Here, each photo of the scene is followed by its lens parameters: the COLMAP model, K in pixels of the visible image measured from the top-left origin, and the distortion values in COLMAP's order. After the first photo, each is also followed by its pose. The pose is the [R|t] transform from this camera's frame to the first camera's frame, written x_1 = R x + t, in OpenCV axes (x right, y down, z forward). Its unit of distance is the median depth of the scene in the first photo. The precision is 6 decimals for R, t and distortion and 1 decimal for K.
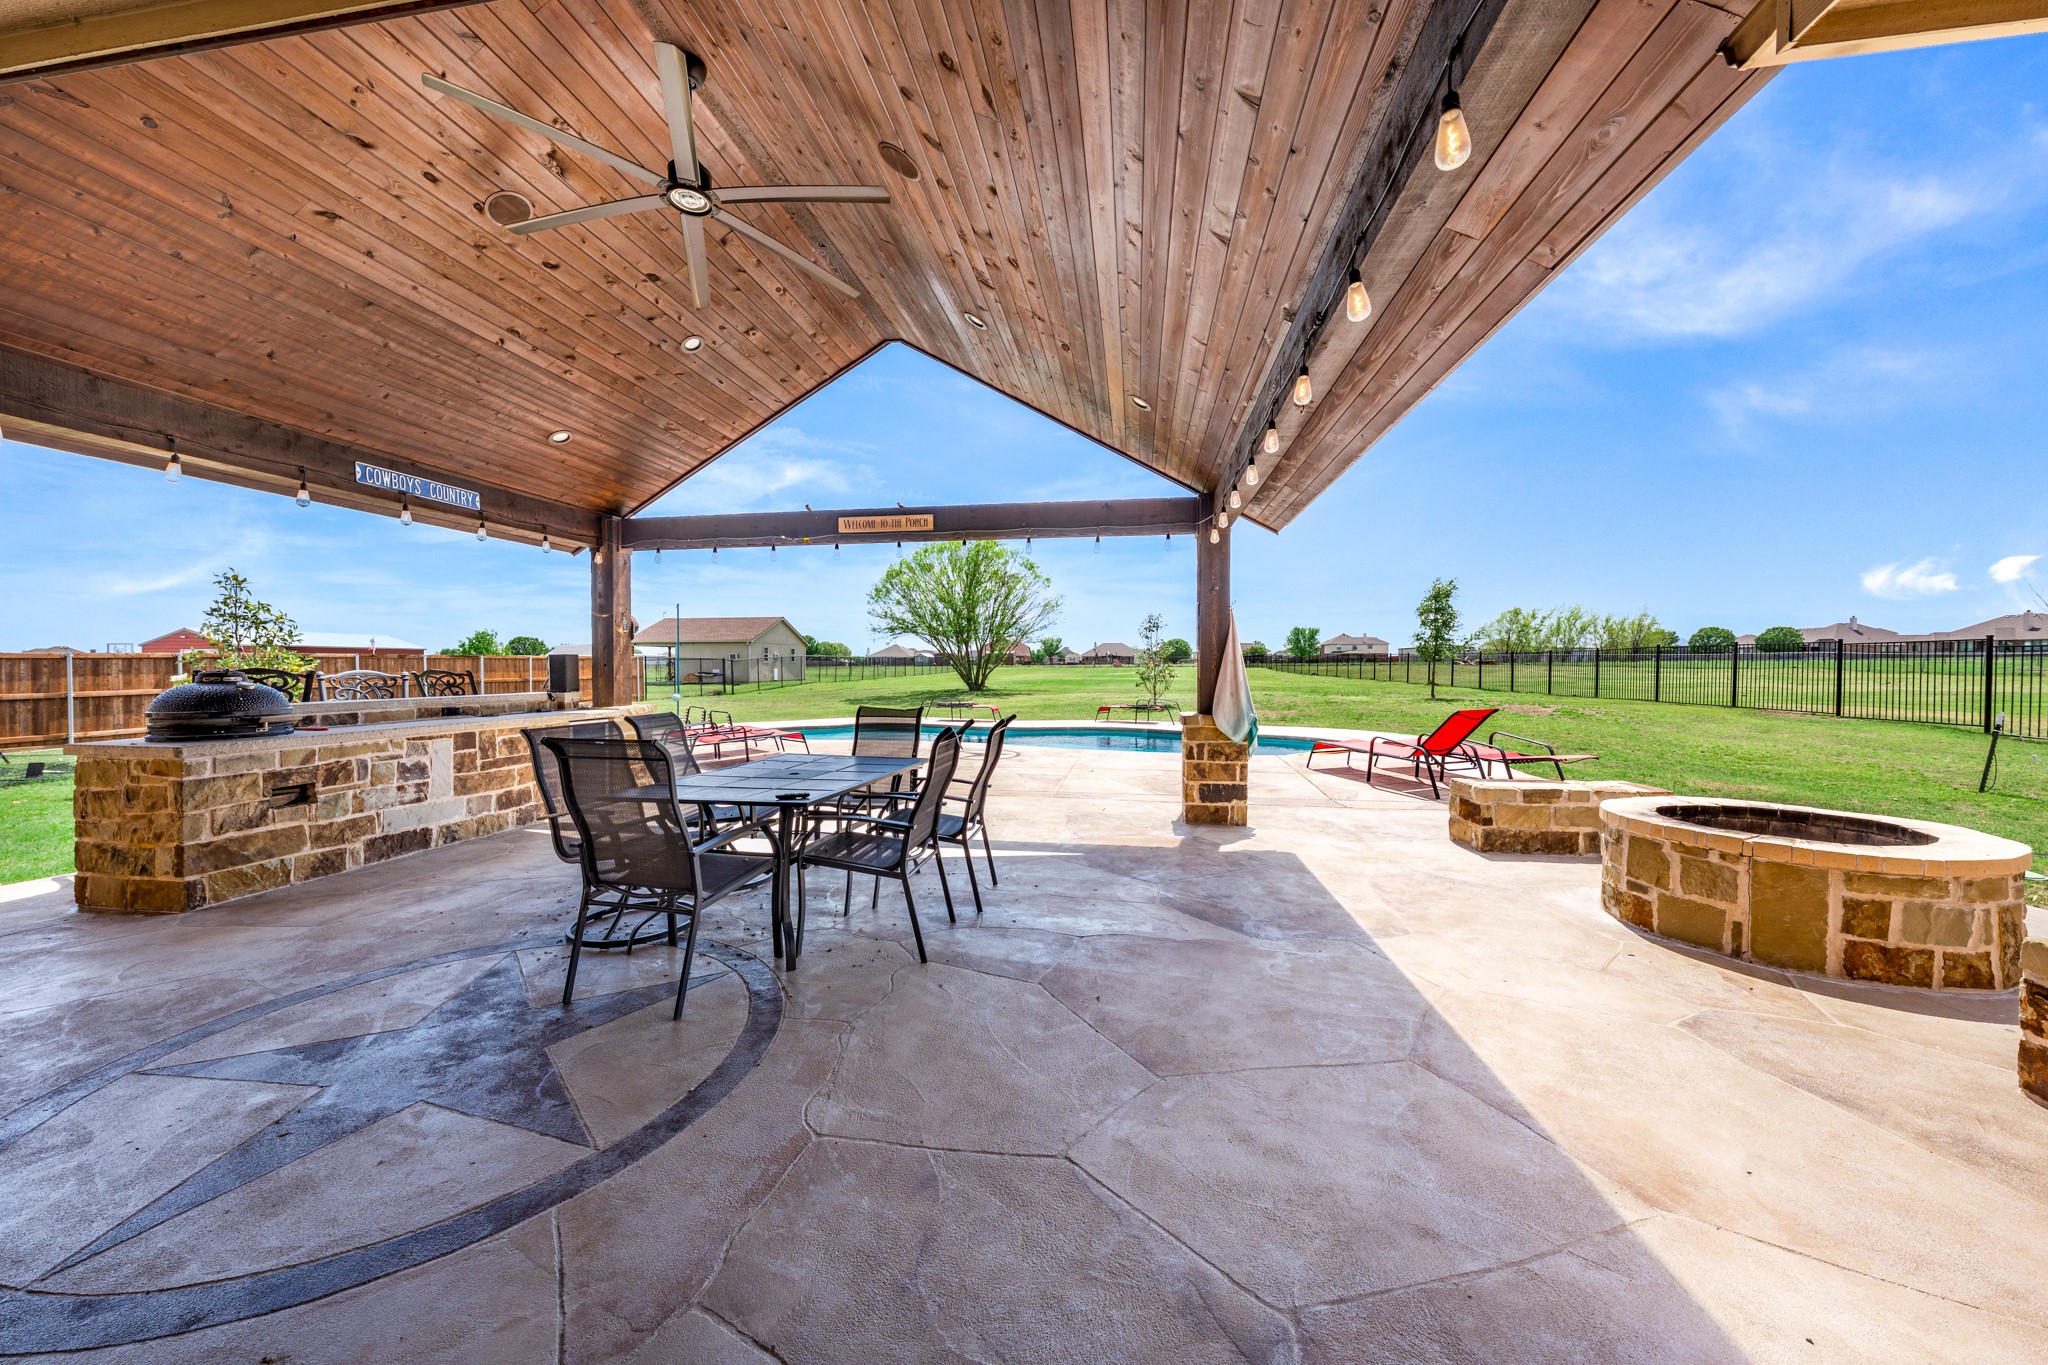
lens RADIAL K [[709.3, 0, 1016.9], [0, 709.3, 672.9], [0, 0, 1]] dist [-0.000556, 0.000121]
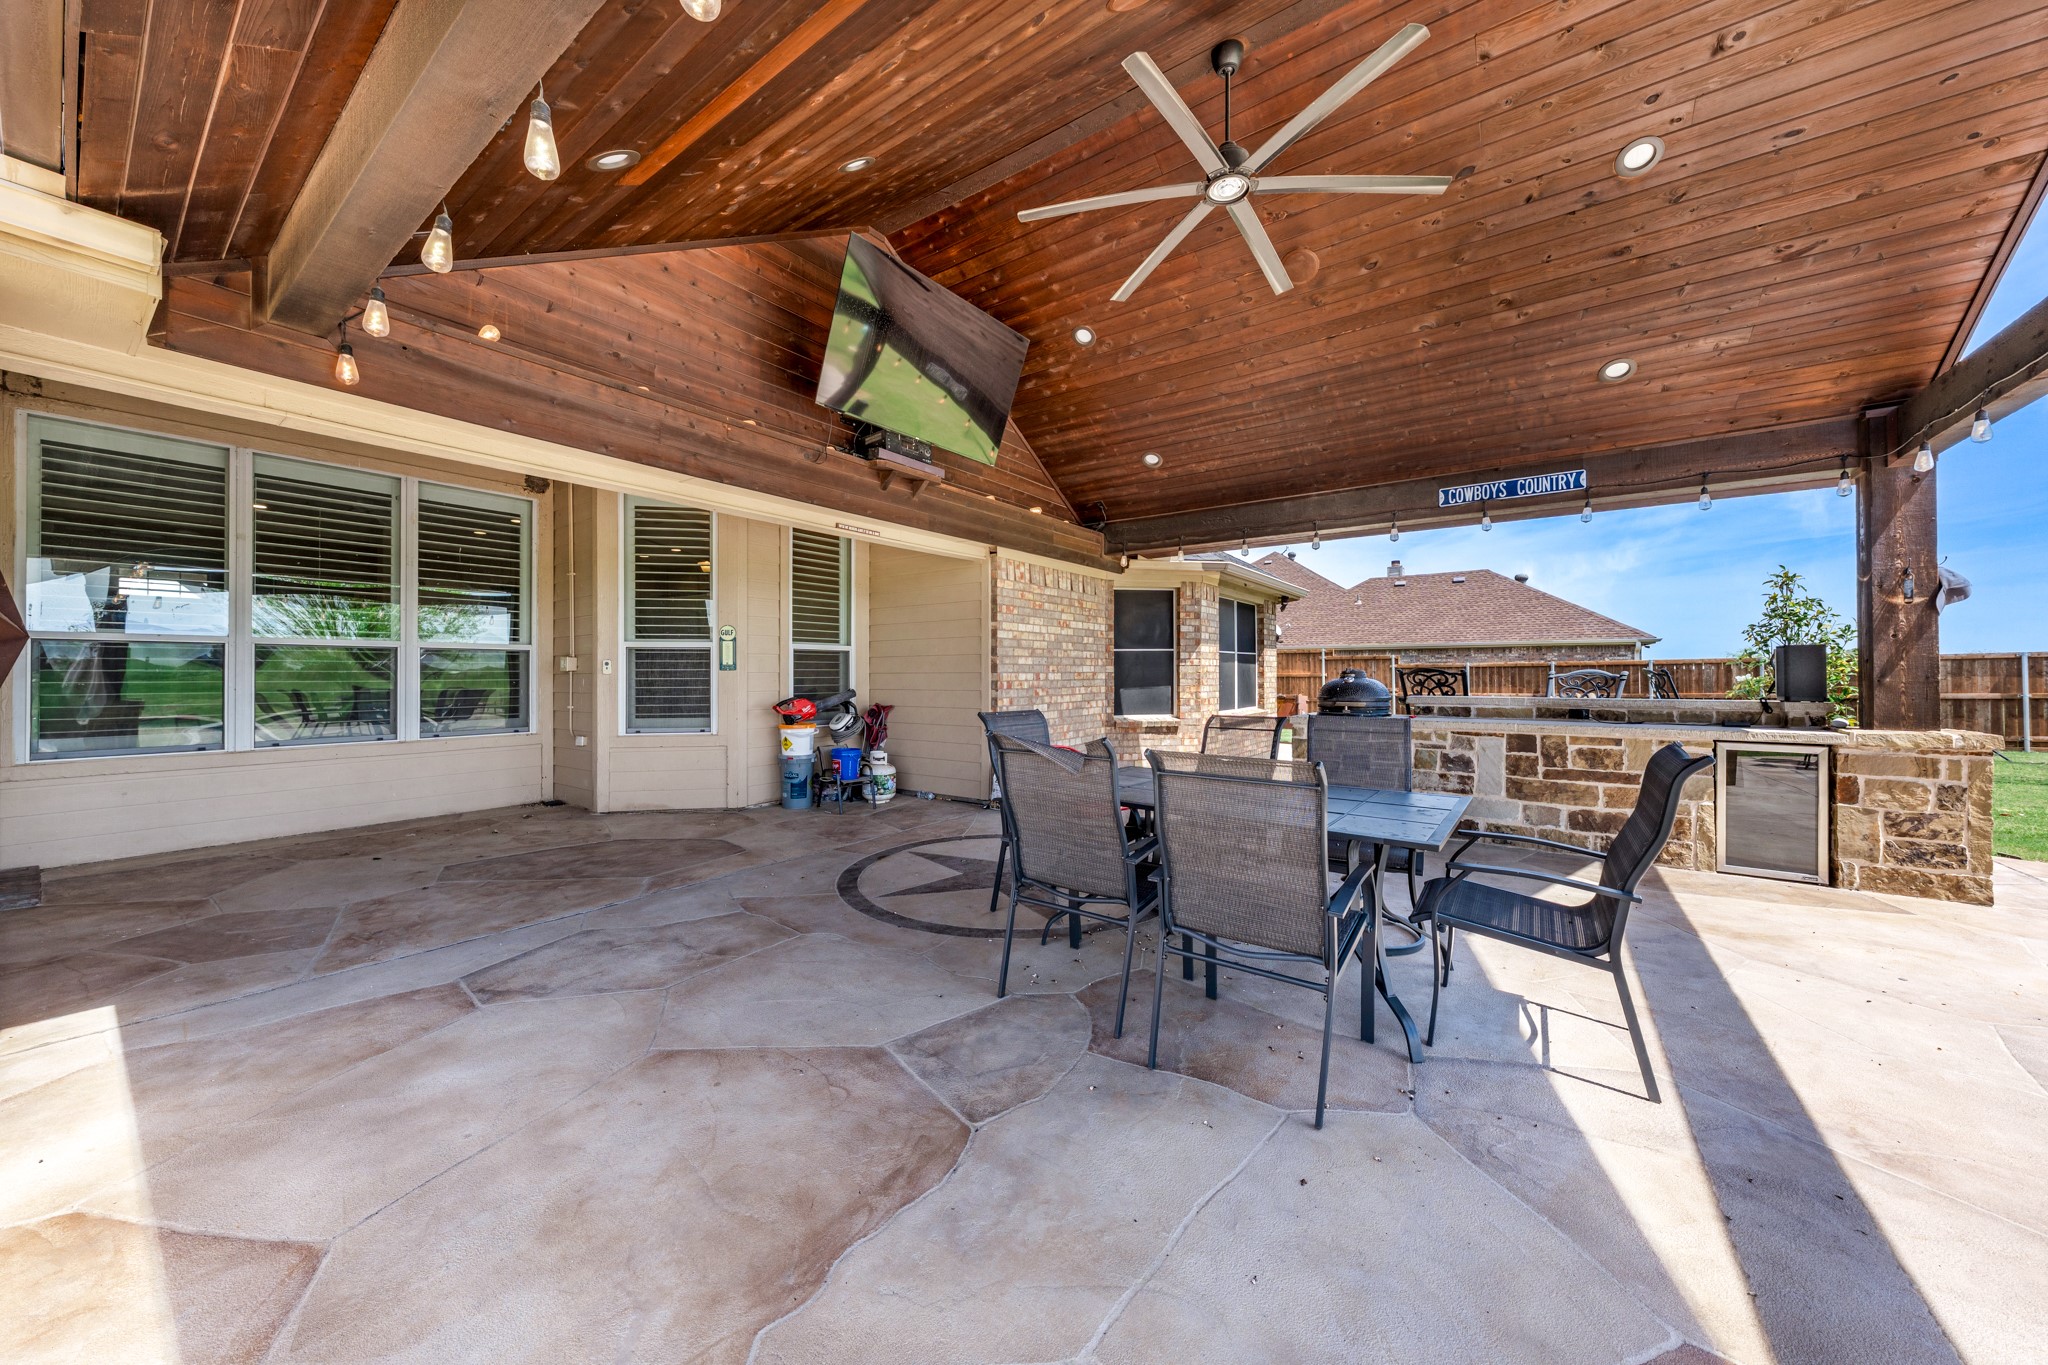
lens RADIAL K [[709.3, 0, 1016.9], [0, 709.3, 672.9], [0, 0, 1]] dist [-0.000556, 0.000121]
pose [[-0.453884, -0.000429, -0.891061, 0.403330], [-0.004372, 0.999989, 0.001745, 0.003096], [0.891050, 0.004688, -0.453881, 0.883705]]
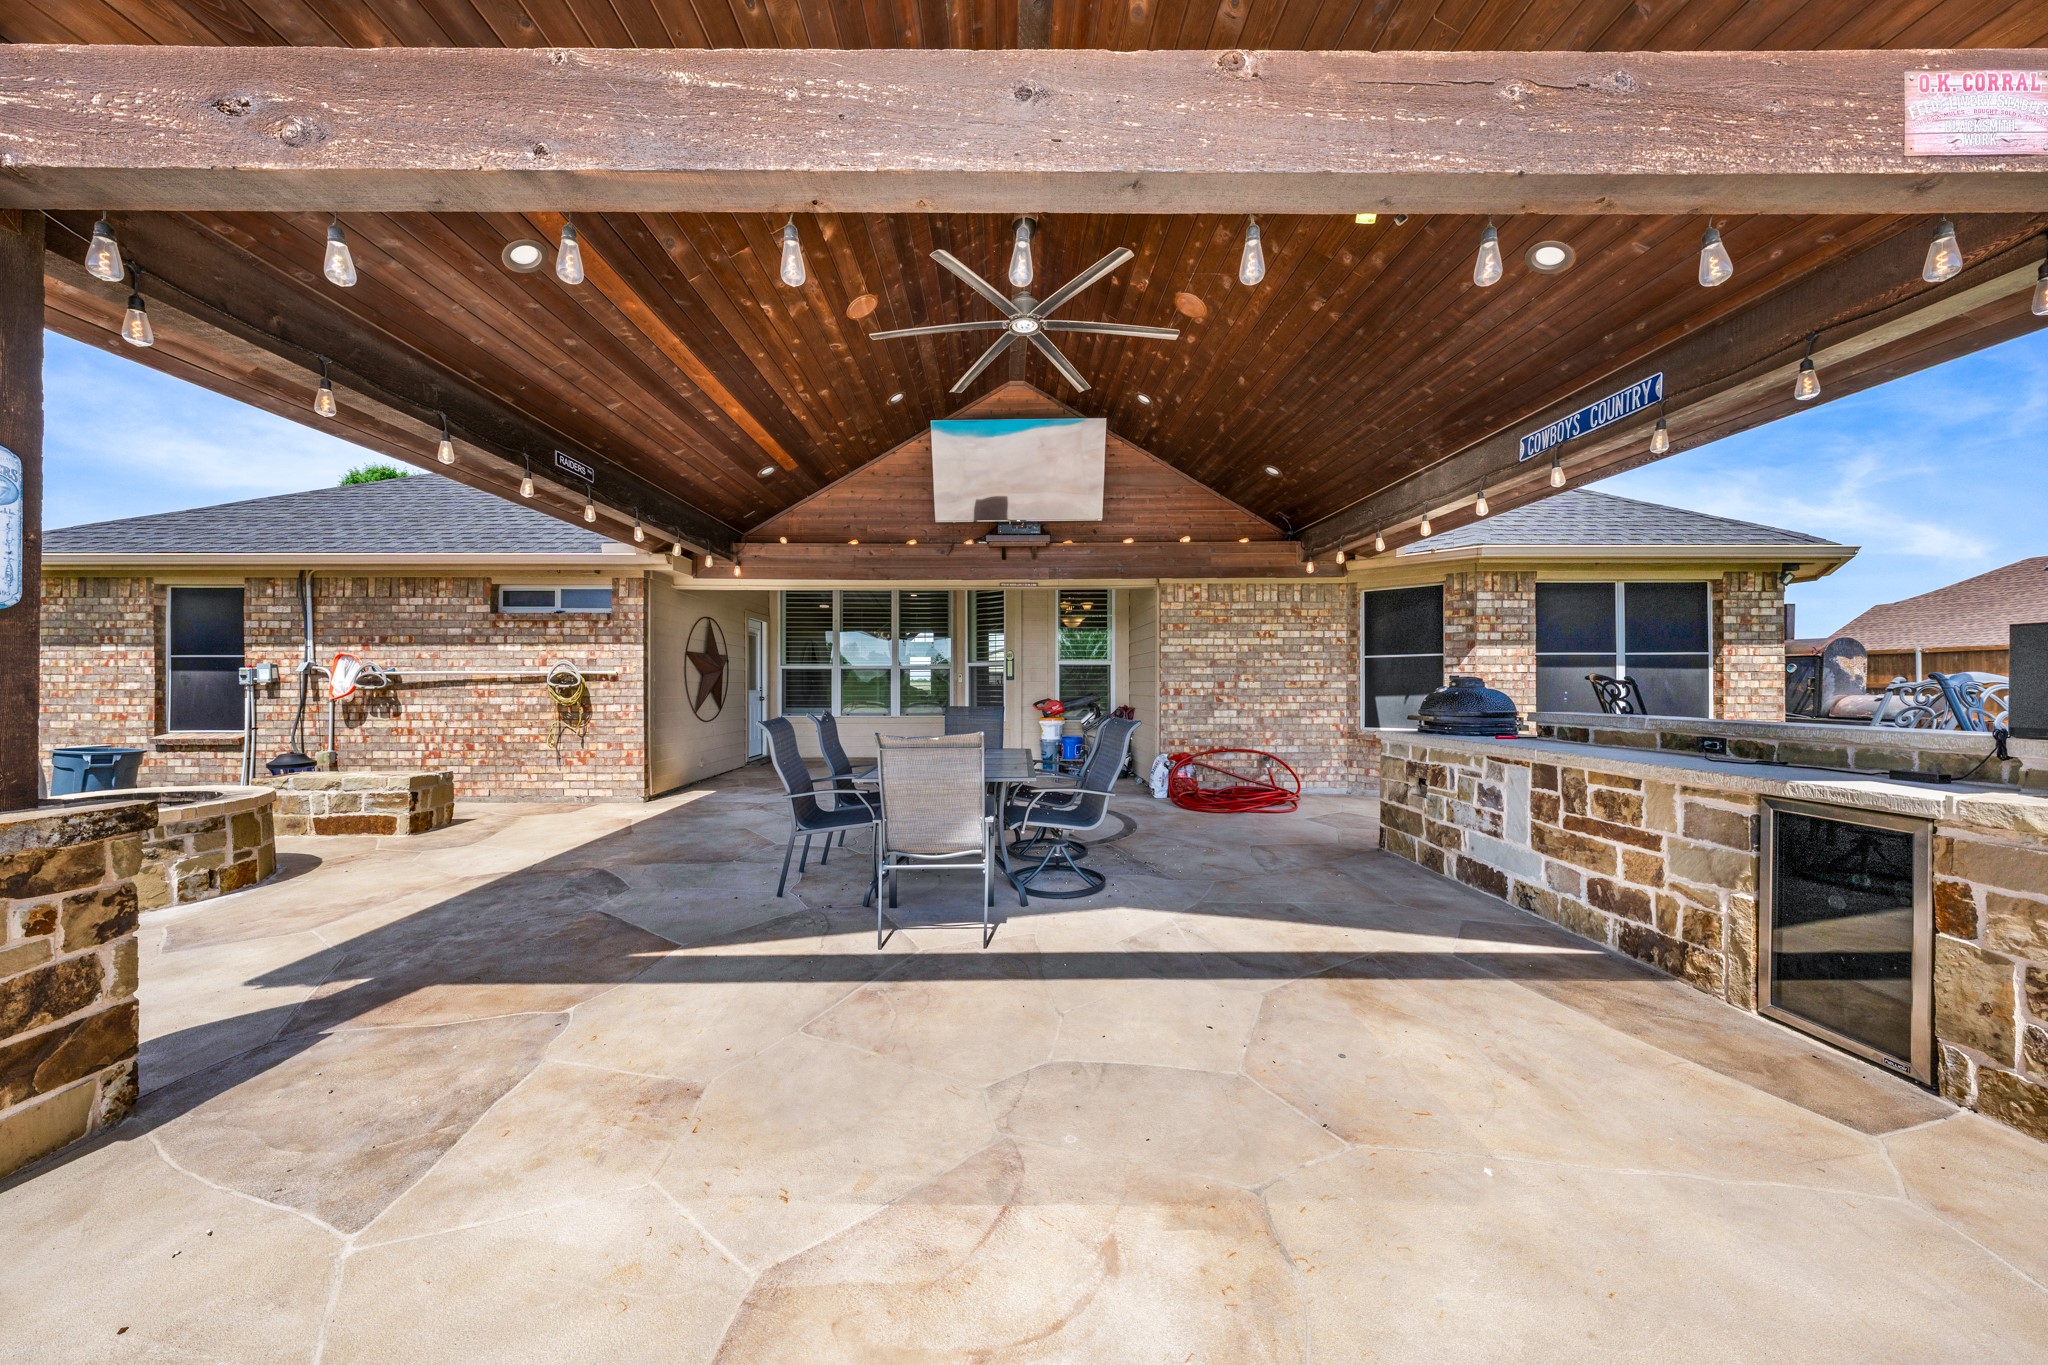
lens RADIAL K [[687.6, 0, 993.1], [0, 687.6, 685.3], [0, 0, 1]] dist [0.001002, 0.000138]
pose [[-0.987456, 0.000151, -0.157894, -0.144637], [-0.001289, 0.999959, 0.009016, 0.000886], [0.157888, 0.009107, -0.987415, 1.688386]]
